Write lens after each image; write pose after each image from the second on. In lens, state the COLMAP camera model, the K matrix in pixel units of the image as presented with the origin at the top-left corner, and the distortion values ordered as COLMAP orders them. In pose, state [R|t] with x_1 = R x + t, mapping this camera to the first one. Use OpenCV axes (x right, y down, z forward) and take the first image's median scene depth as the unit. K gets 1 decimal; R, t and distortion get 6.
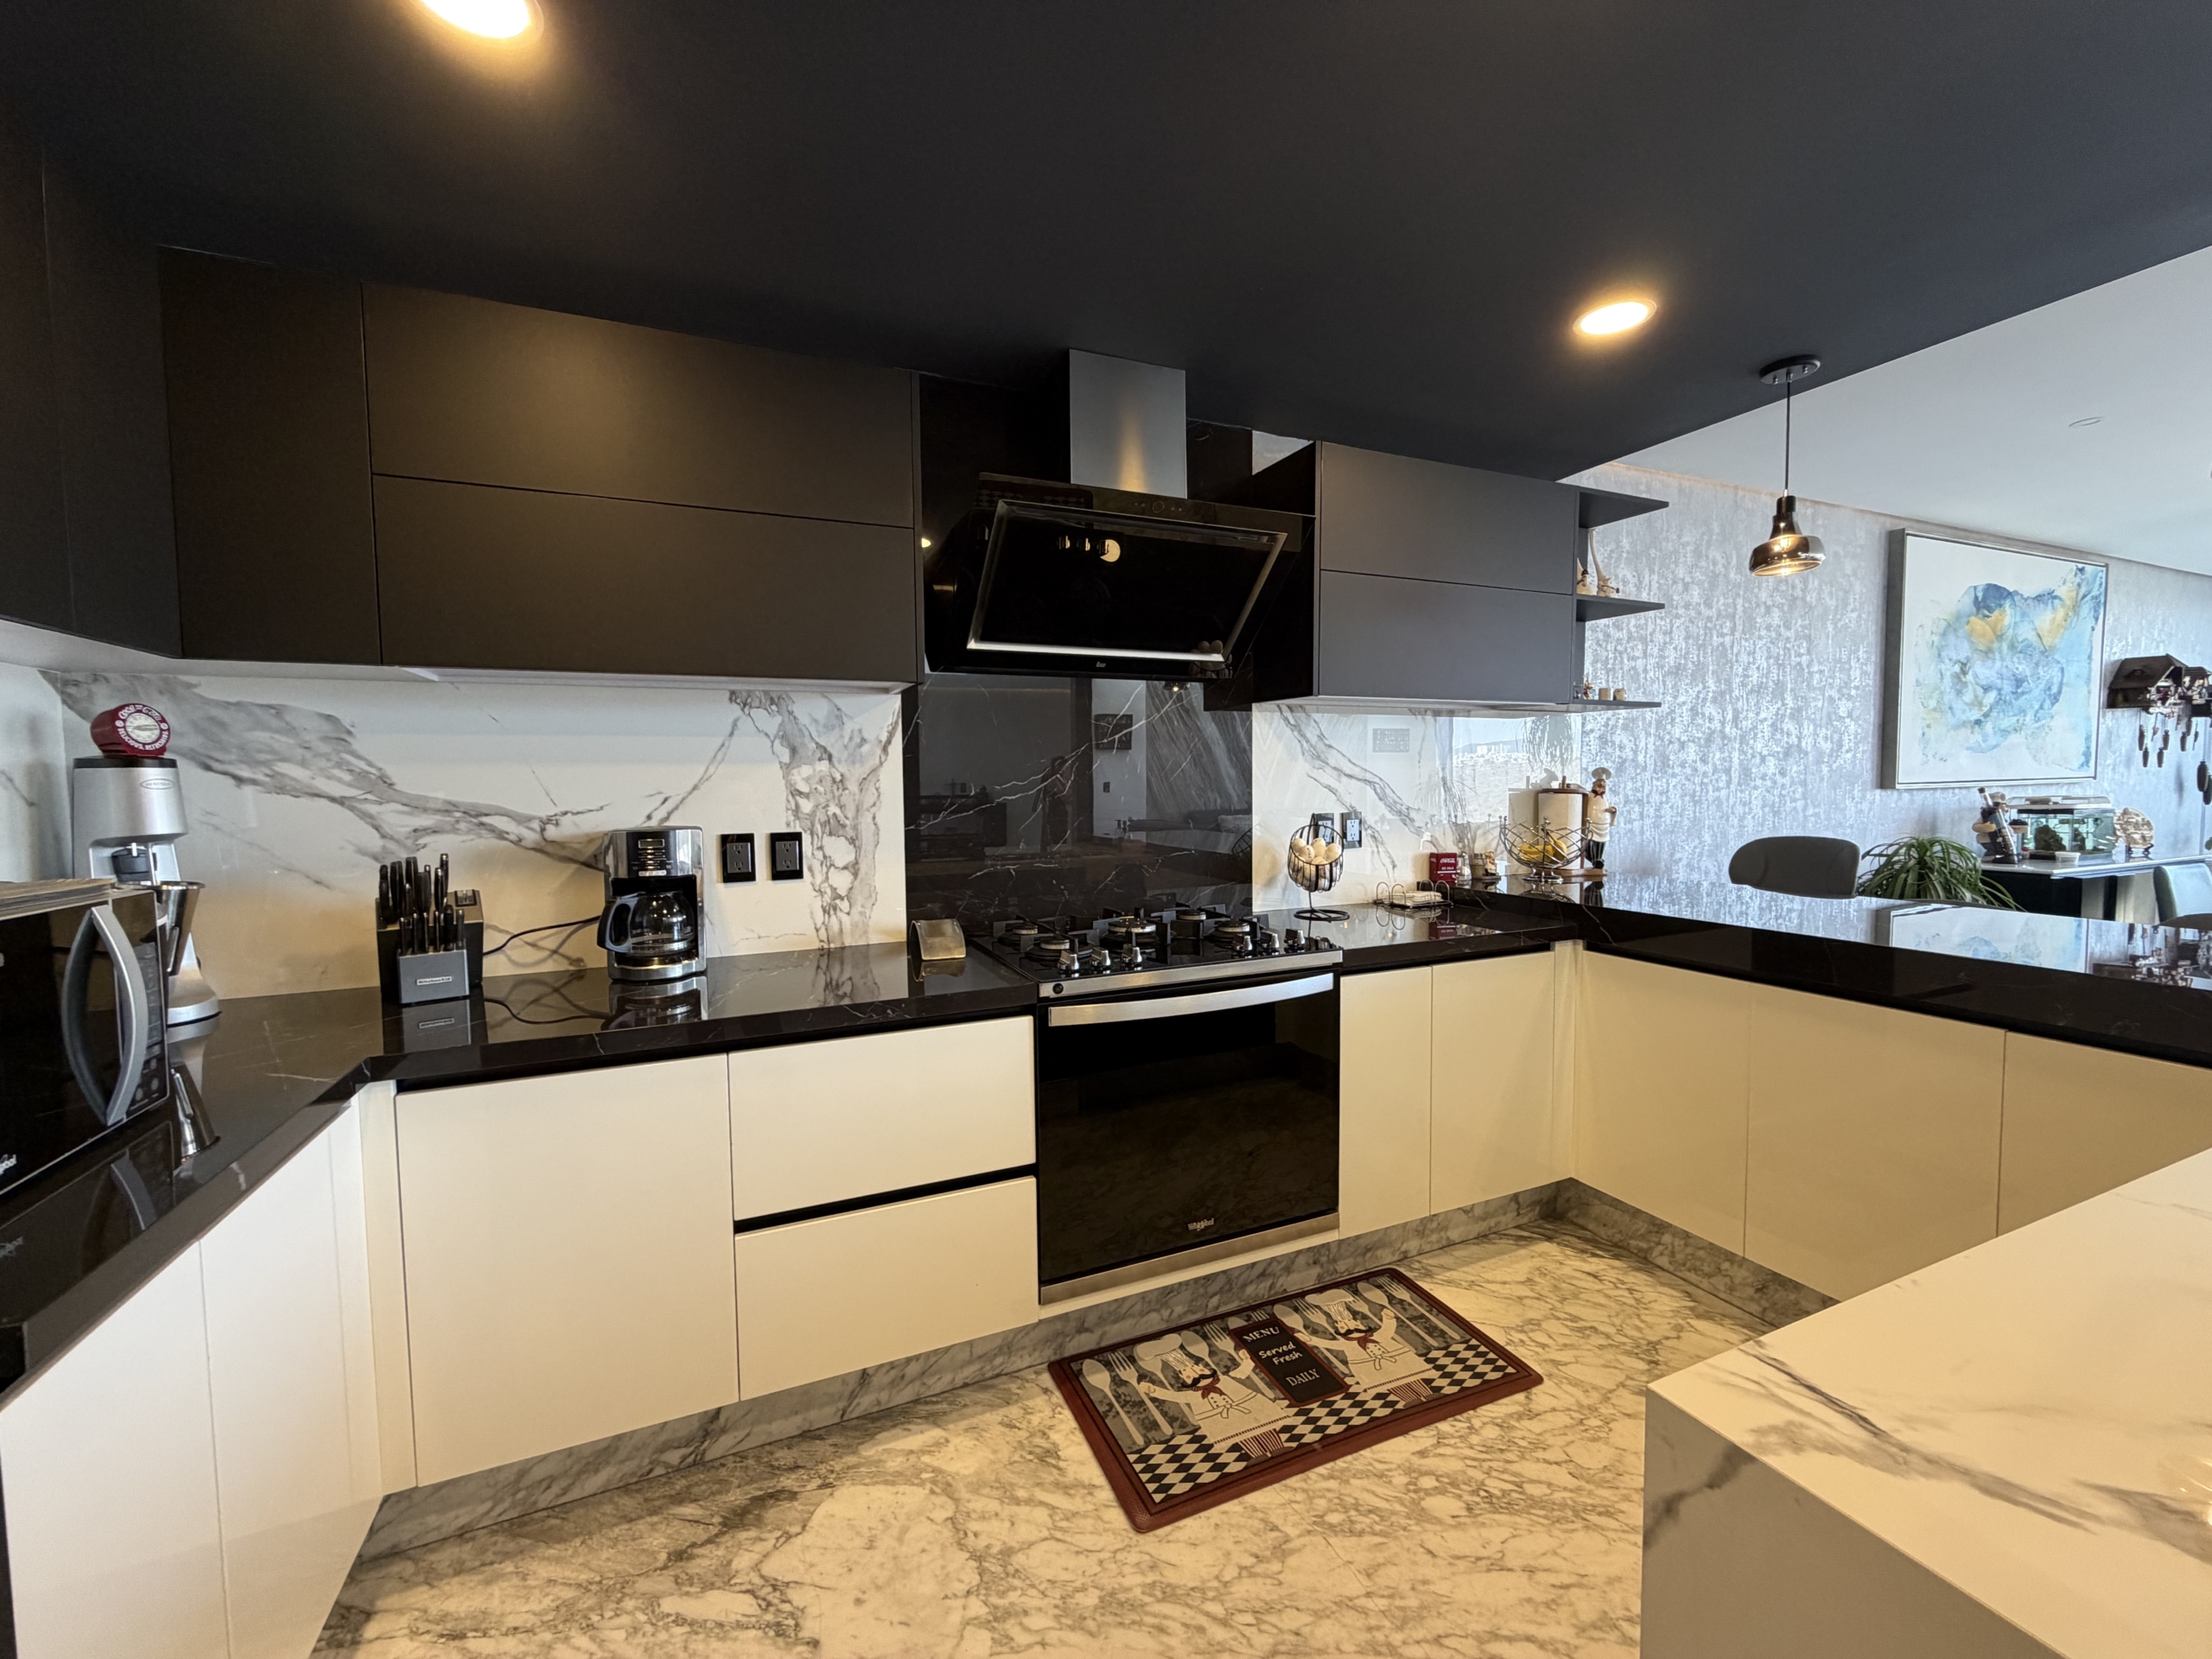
lens RADIAL K [[884.1, 0, 1096.8], [0, 884.1, 827.7], [0, 0, 1]] dist [-0.002565, 0.000734]
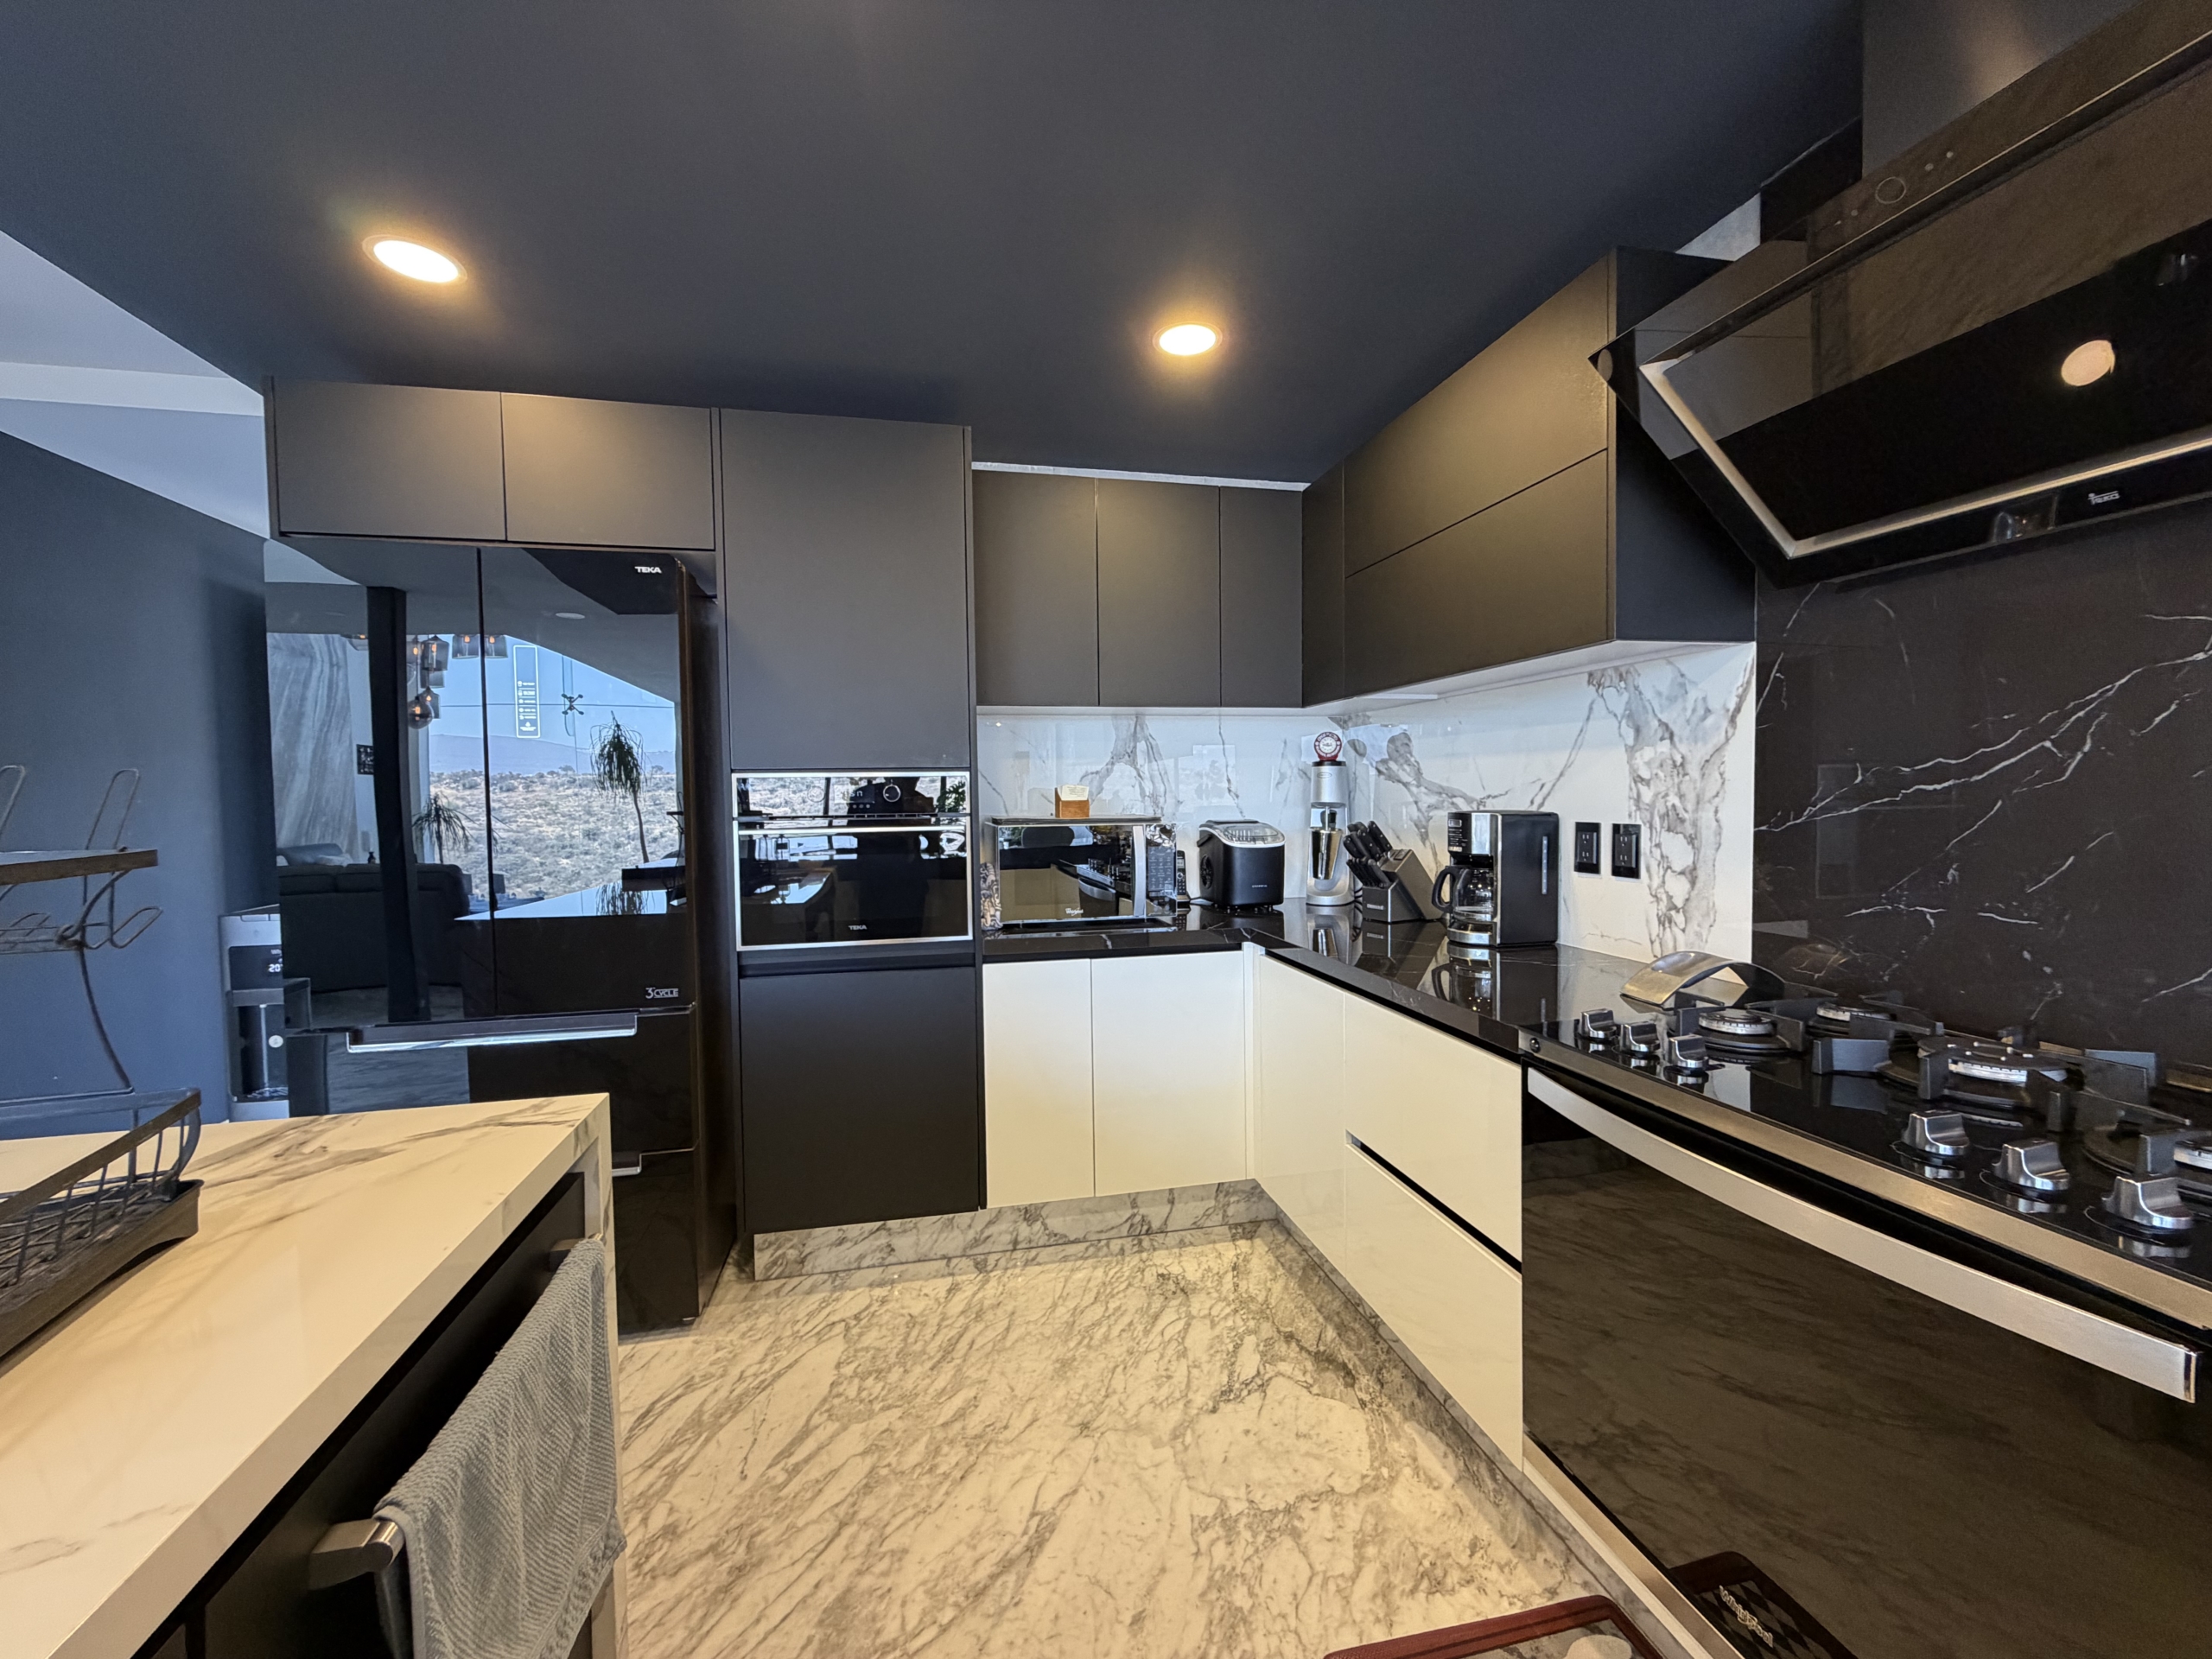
lens RADIAL K [[884.1, 0, 1100.1], [0, 884.1, 829.1], [0, 0, 1]] dist [-0.002565, 0.000734]
pose [[-0.192675, 0.054061, -0.979772, 0.632975], [-0.036768, 0.997382, 0.062263, -0.026045], [0.980573, 0.048021, -0.190183, 0.667492]]
